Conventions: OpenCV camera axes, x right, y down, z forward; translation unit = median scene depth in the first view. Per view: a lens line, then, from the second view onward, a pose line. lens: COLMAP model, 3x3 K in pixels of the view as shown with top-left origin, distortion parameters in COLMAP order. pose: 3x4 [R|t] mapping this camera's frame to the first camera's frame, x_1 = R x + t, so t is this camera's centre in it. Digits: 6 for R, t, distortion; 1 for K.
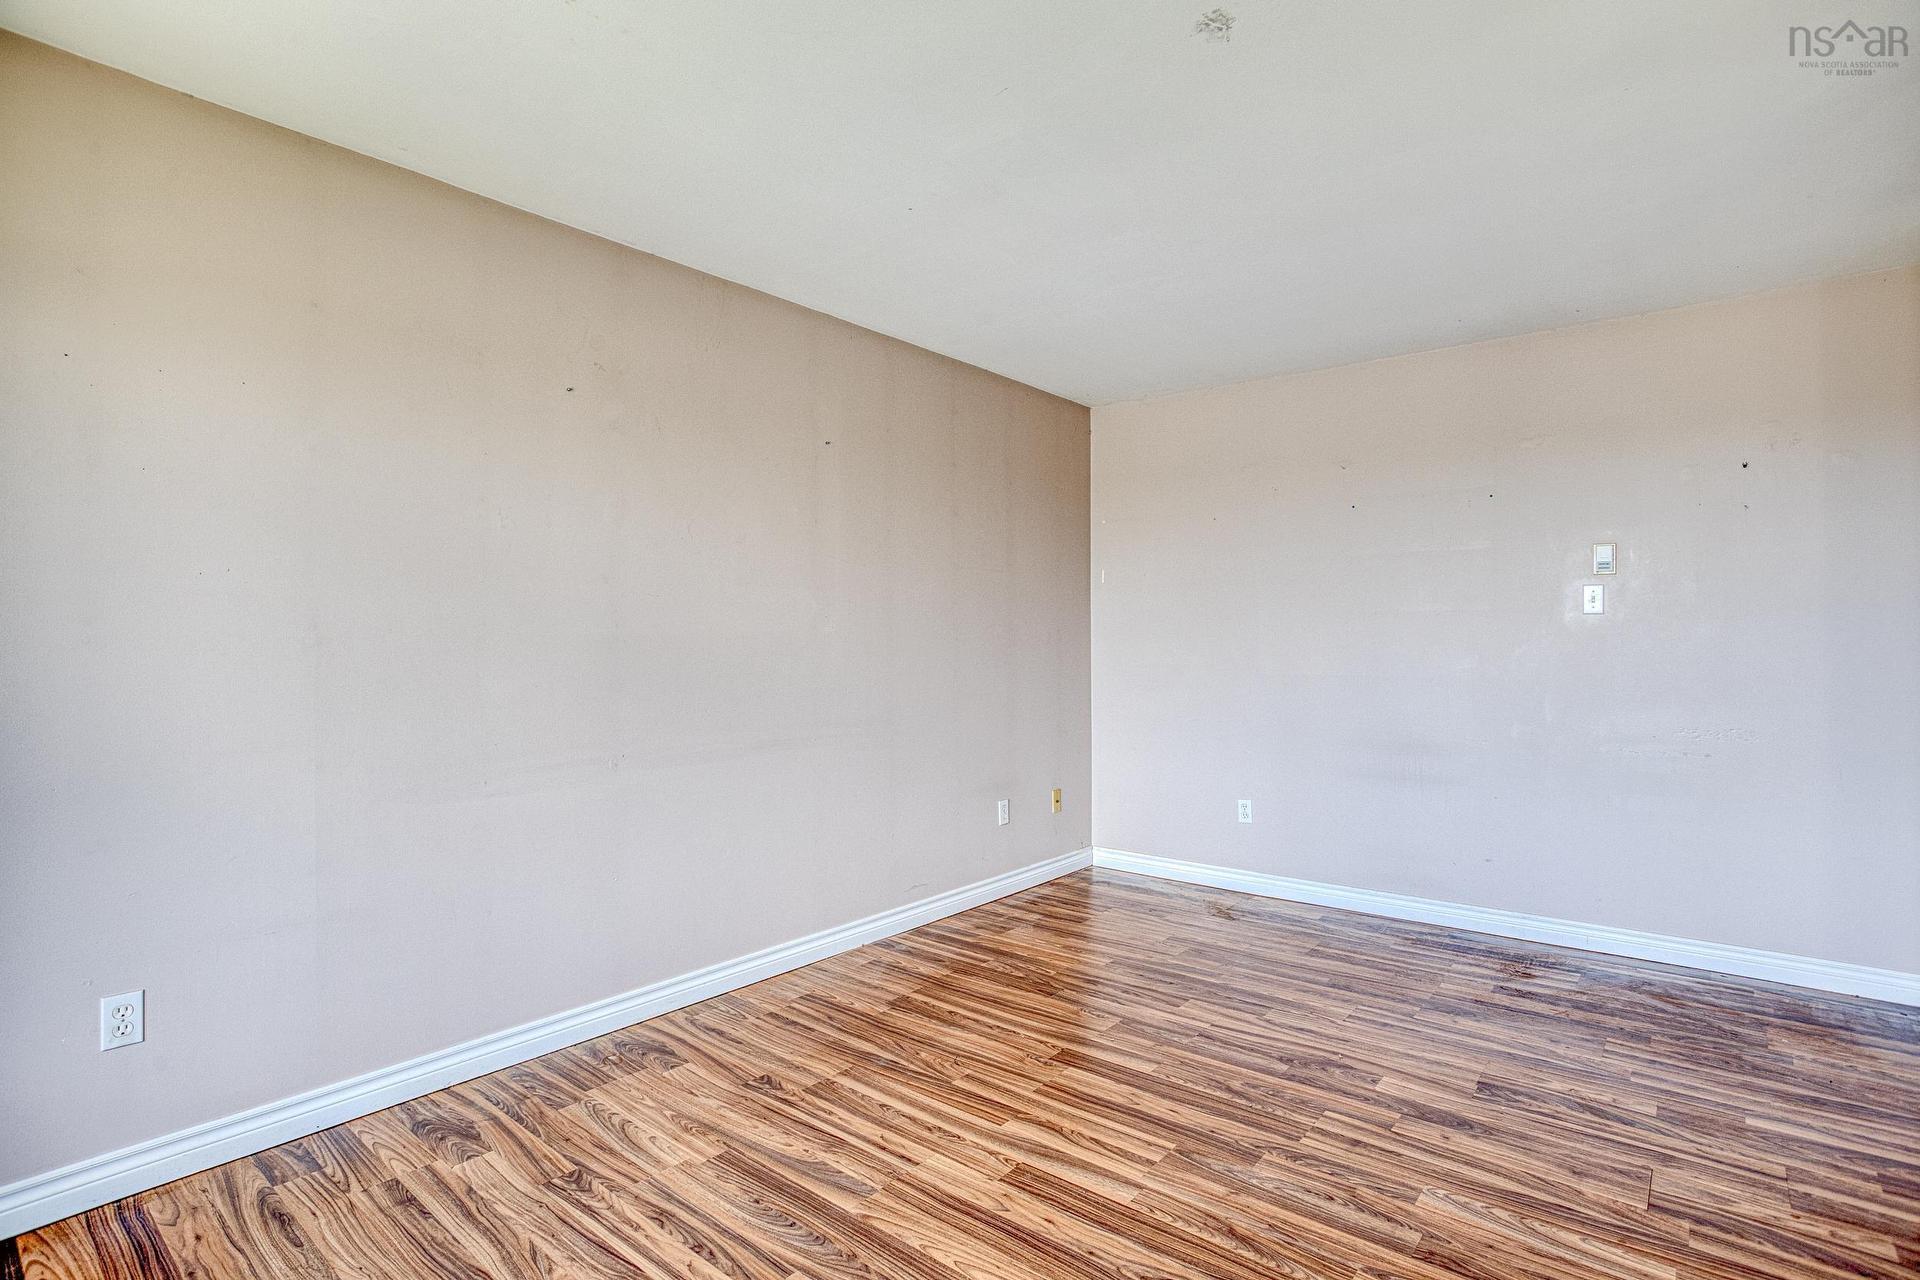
lens RADIAL K [[934.1, 0, 975.9], [0, 934.1, 643.3], [0, 0, 1]] dist [-0.061542, 0.018022]
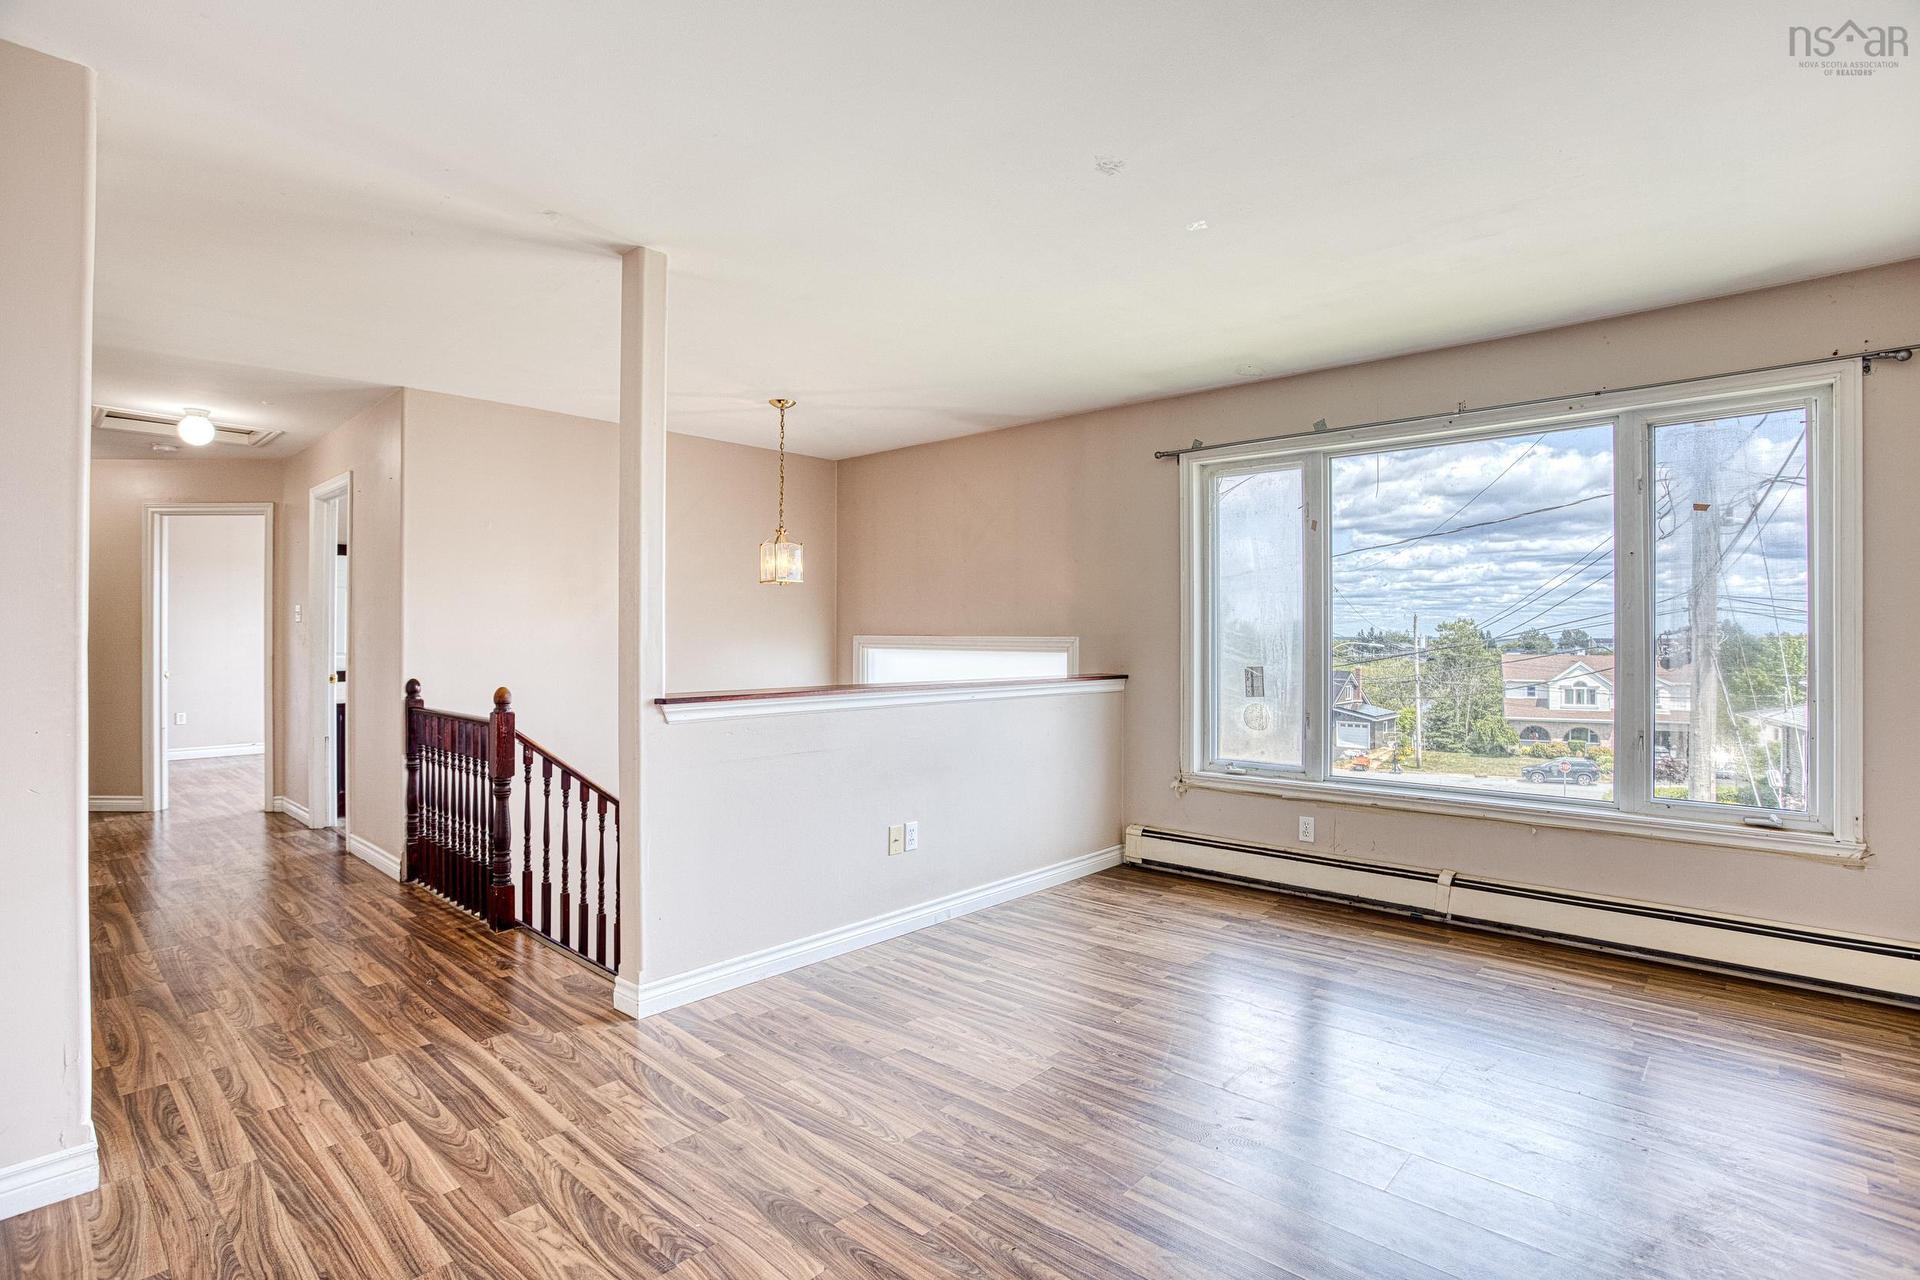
lens RADIAL K [[934.1, 0, 977.7], [0, 934.1, 636.9], [0, 0, 1]] dist [-0.061542, 0.018022]
pose [[-0.998689, -0.000225, 0.051184, 0.234084], [0.000189, 0.999967, 0.008068, -0.009995], [-0.051184, 0.008067, -0.998657, 1.415931]]
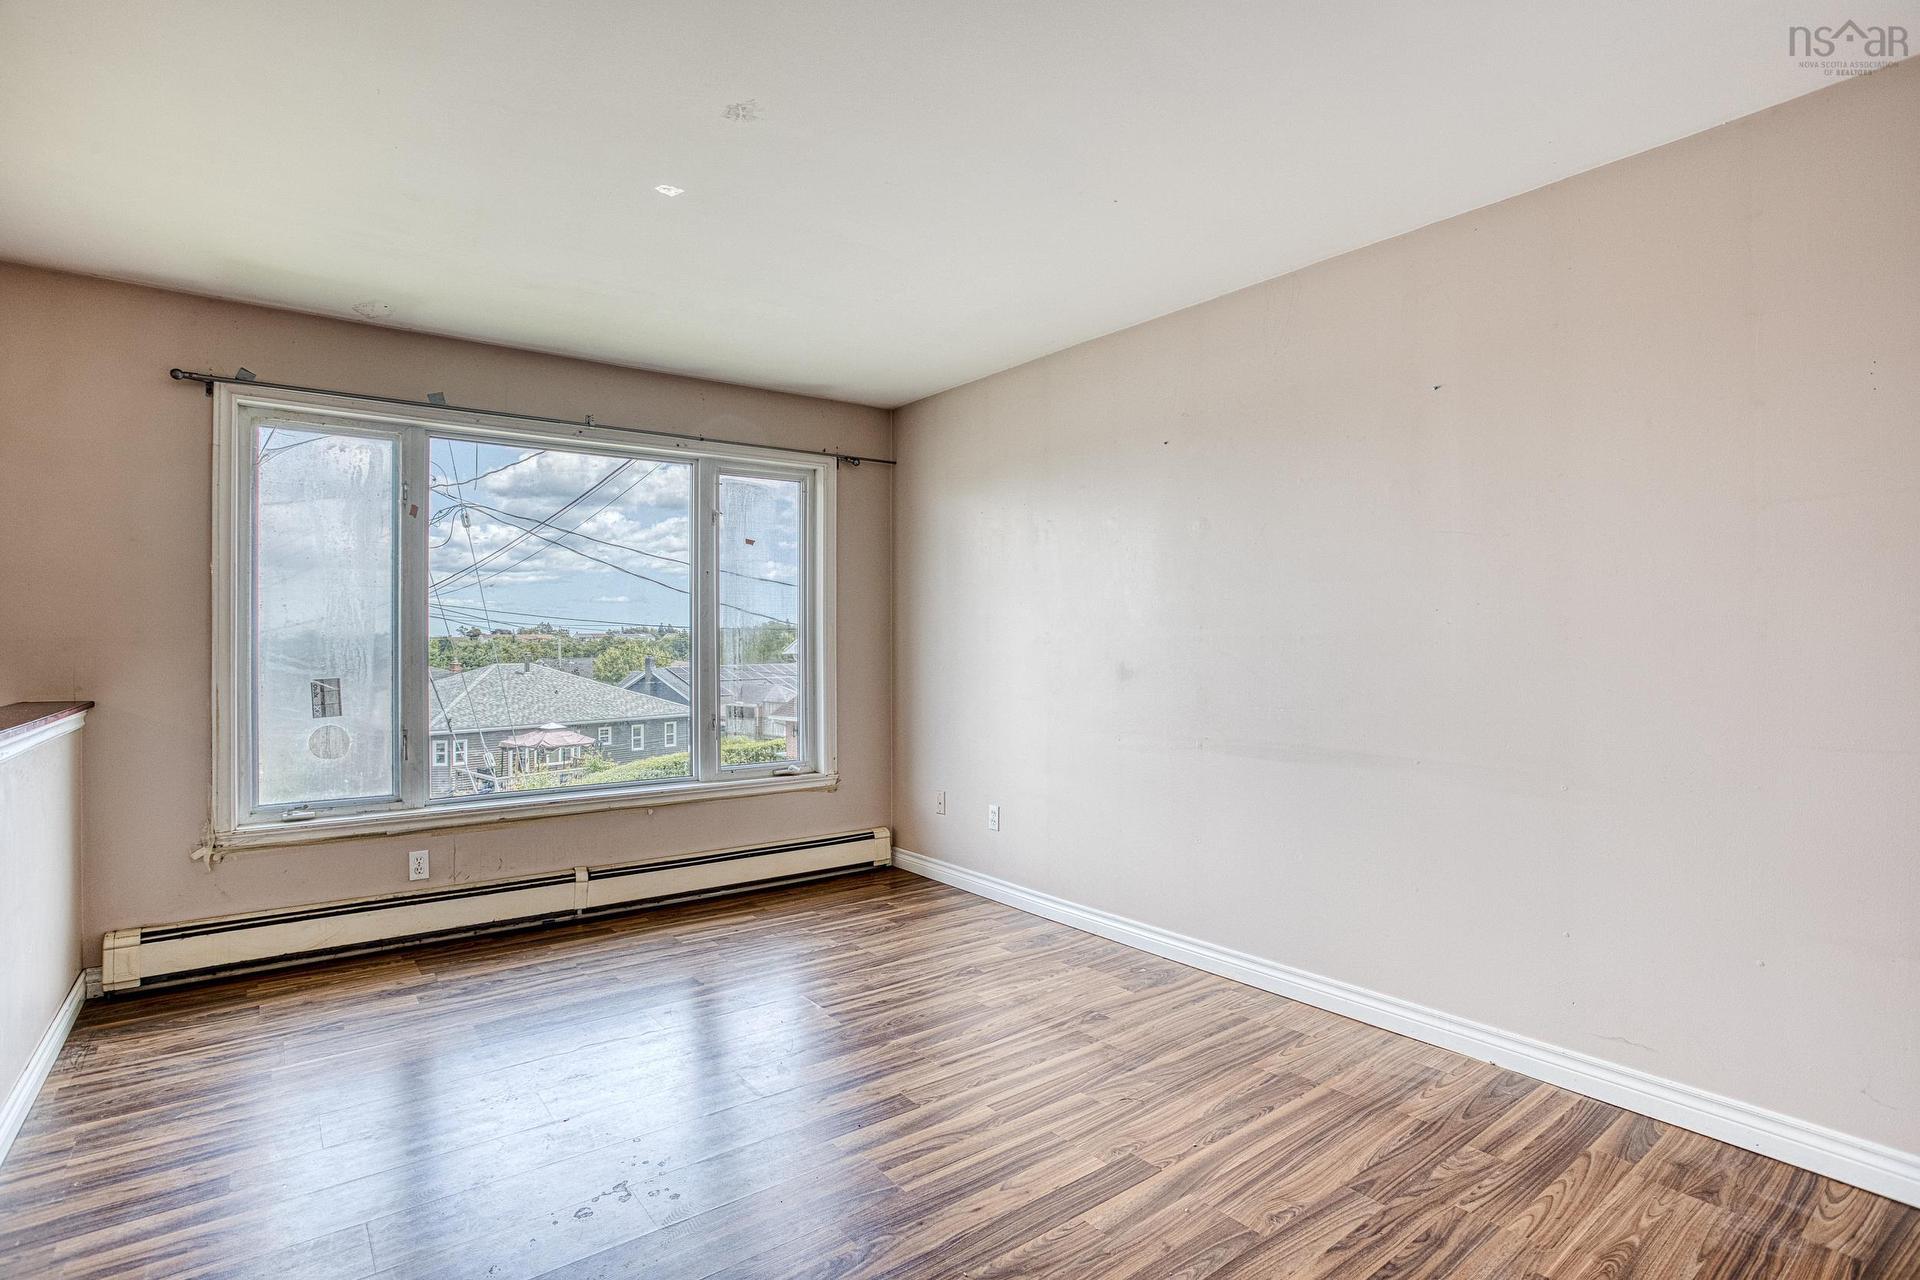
lens RADIAL K [[934.1, 0, 955.1], [0, 934.1, 632.9], [0, 0, 1]] dist [-0.061542, 0.018022]
pose [[-0.230010, -0.008411, -0.973152, 0.815716], [-0.004434, 0.999961, -0.007595, -0.002357], [0.973178, 0.002568, -0.230038, 0.930990]]
